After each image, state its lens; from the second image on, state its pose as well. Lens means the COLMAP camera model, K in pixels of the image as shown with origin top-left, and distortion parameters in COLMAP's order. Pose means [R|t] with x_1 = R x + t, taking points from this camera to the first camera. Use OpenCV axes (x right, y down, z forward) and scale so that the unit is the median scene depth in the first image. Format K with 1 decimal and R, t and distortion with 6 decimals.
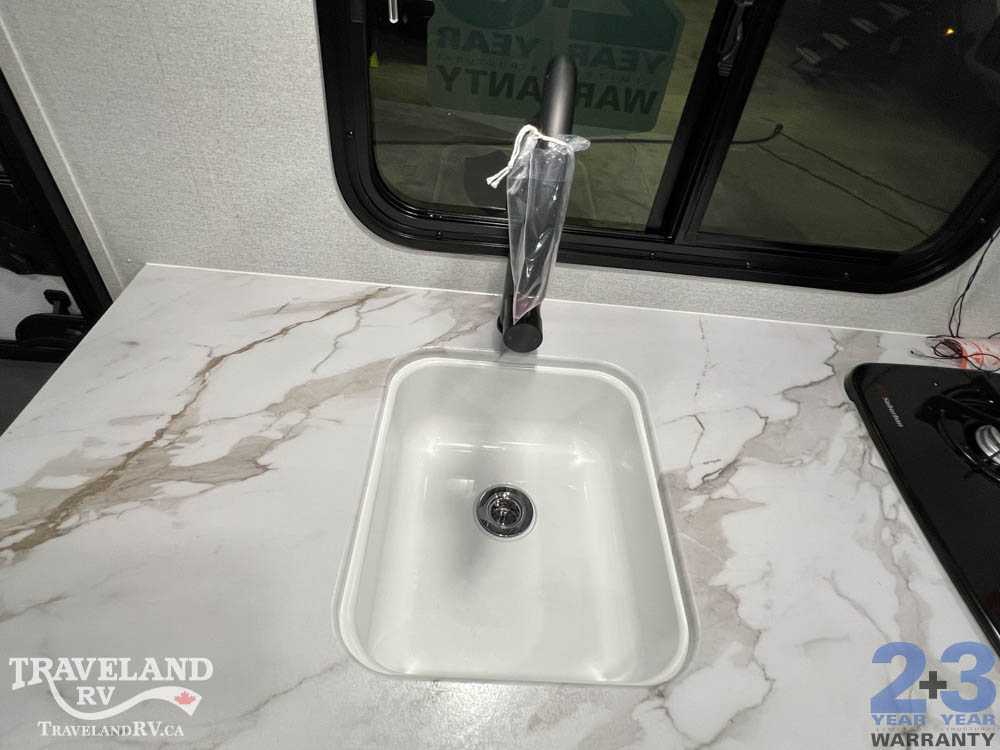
lens RADIAL K [[556.3, 0, 506.4], [0, 556.3, 373.2], [0, 0, 1]] dist [-0.003696, 0.000309]
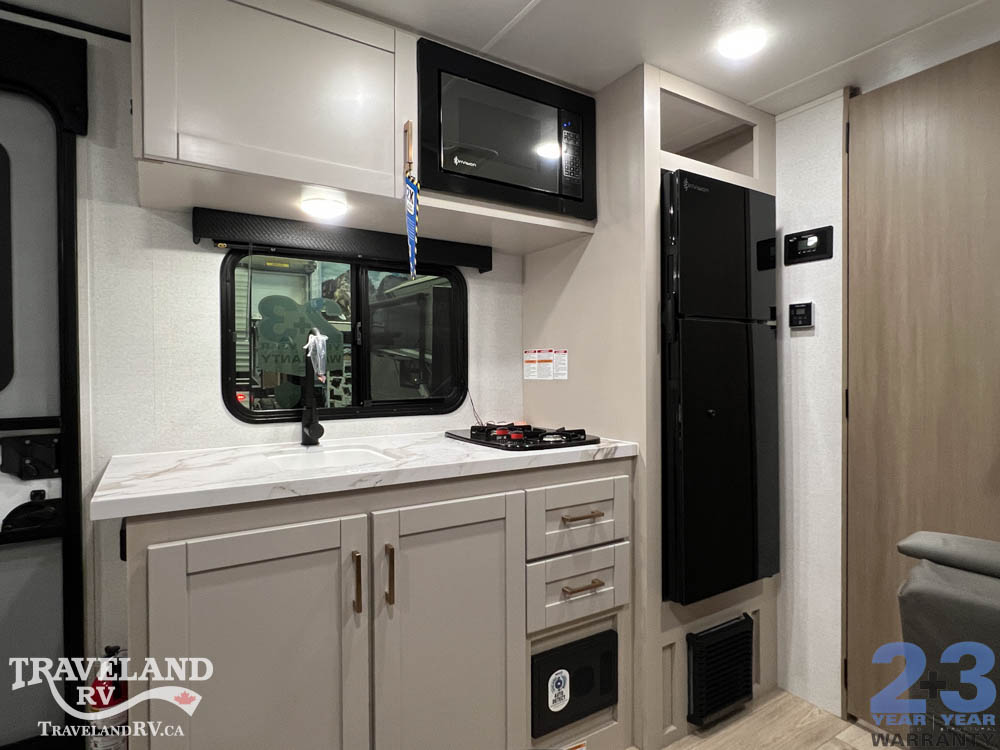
lens RADIAL K [[554.9, 0, 502.8], [0, 554.9, 379.8], [0, 0, 1]] dist [-0.002159, -0.000222]
pose [[0.835390, -0.121921, 0.535965, -0.537494], [0.451044, 0.709335, -0.541668, 1.393366], [-0.314138, 0.694247, 0.647563, -0.974325]]
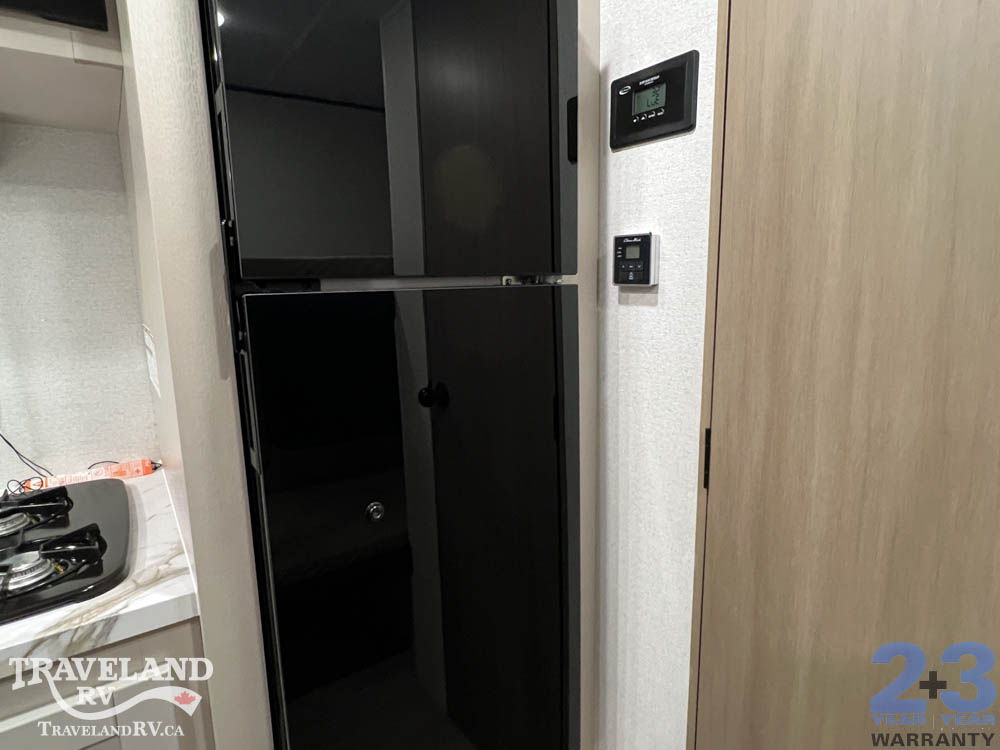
lens RADIAL K [[556.3, 0, 506.4], [0, 556.3, 373.2], [0, 0, 1]] dist [-0.003696, 0.000309]
pose [[0.804898, -0.223663, 0.549649, 1.190046], [0.488108, 0.776299, -0.398887, 0.924406], [-0.337476, 0.589351, 0.734013, -0.580512]]
